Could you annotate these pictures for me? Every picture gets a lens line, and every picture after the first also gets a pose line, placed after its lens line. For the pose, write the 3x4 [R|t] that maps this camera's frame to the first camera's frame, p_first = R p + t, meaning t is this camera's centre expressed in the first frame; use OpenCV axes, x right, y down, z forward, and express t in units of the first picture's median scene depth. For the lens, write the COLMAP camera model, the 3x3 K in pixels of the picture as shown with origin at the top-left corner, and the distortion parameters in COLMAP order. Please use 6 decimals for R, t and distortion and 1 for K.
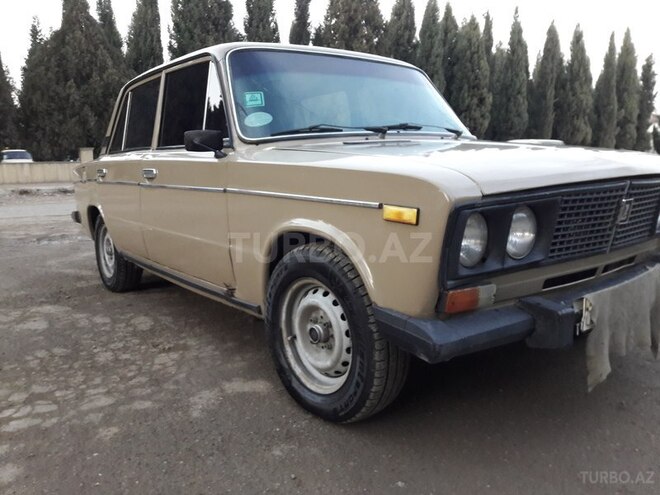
lens RADIAL K [[538.5, 0, 333.3], [0, 538.5, 244.9], [0, 0, 1]] dist [0.058107, -0.098701]
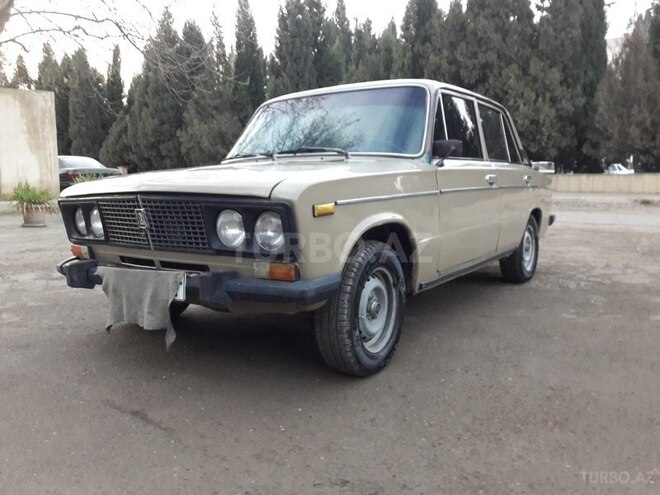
lens RADIAL K [[538.5, 0, 333.3], [0, 538.5, 244.9], [0, 0, 1]] dist [0.058107, -0.098701]
pose [[0.308809, 0.133969, -0.941642, 0.207603], [-0.149037, 0.984616, 0.091207, -0.020148], [0.939375, 0.112174, 0.324025, 0.108363]]
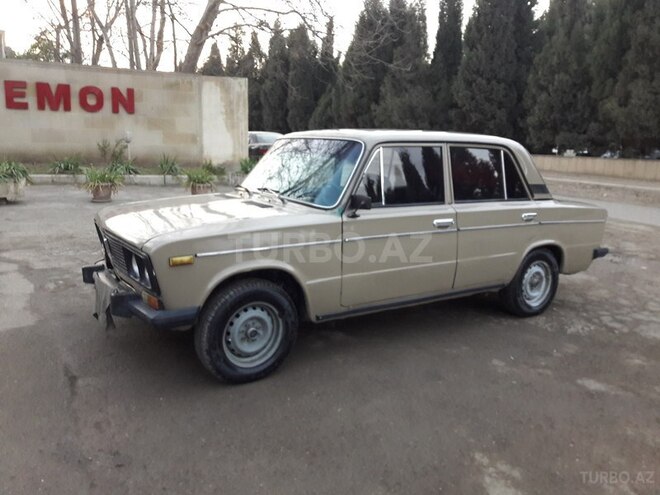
lens RADIAL K [[540.9, 0, 330.0], [0, 540.9, 247.5], [0, 0, 1]] dist [0.059893, -0.108029]
pose [[-0.091363, 0.210868, -0.973236, 0.250243], [-0.186269, 0.956455, 0.224718, -0.067986], [0.978241, 0.201815, -0.048107, 0.199564]]
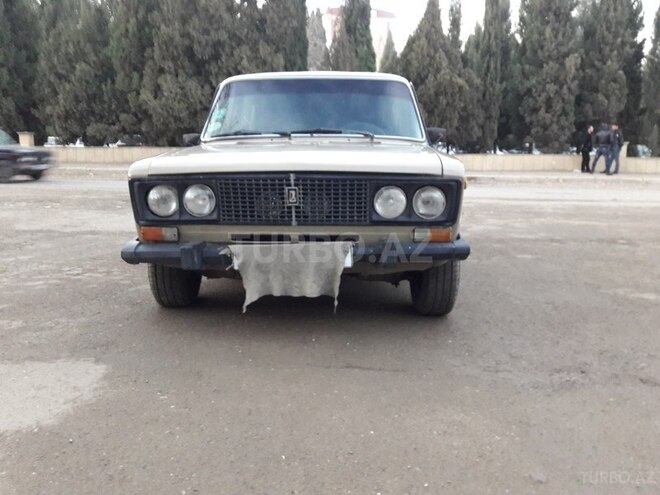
lens RADIAL K [[538.5, 0, 333.3], [0, 538.5, 244.9], [0, 0, 1]] dist [0.058107, -0.098701]
pose [[0.770125, 0.131097, -0.624276, 0.161532], [-0.121561, 0.990881, 0.058121, -0.003282], [0.626203, 0.031127, 0.779039, -0.001929]]
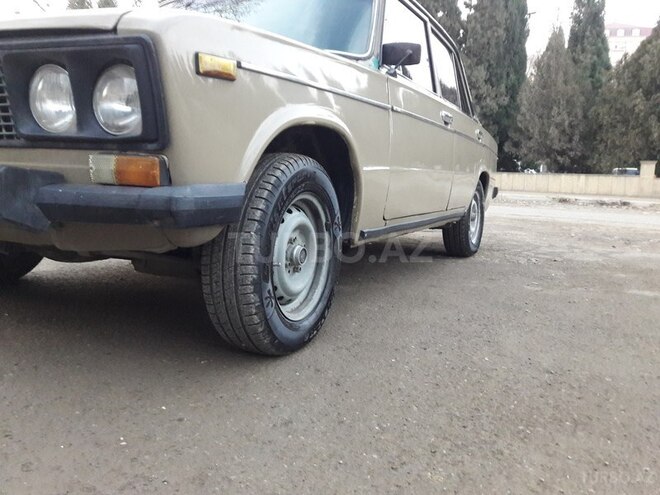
lens RADIAL K [[530.3, 0, 330.0], [0, 530.3, 247.5], [0, 0, 1]] dist [0.079743, -0.112485]
pose [[0.430047, 0.150617, -0.890154, 0.163472], [-0.187496, 0.979388, 0.075133, -0.000947], [0.883122, 0.134589, 0.449423, 0.130201]]
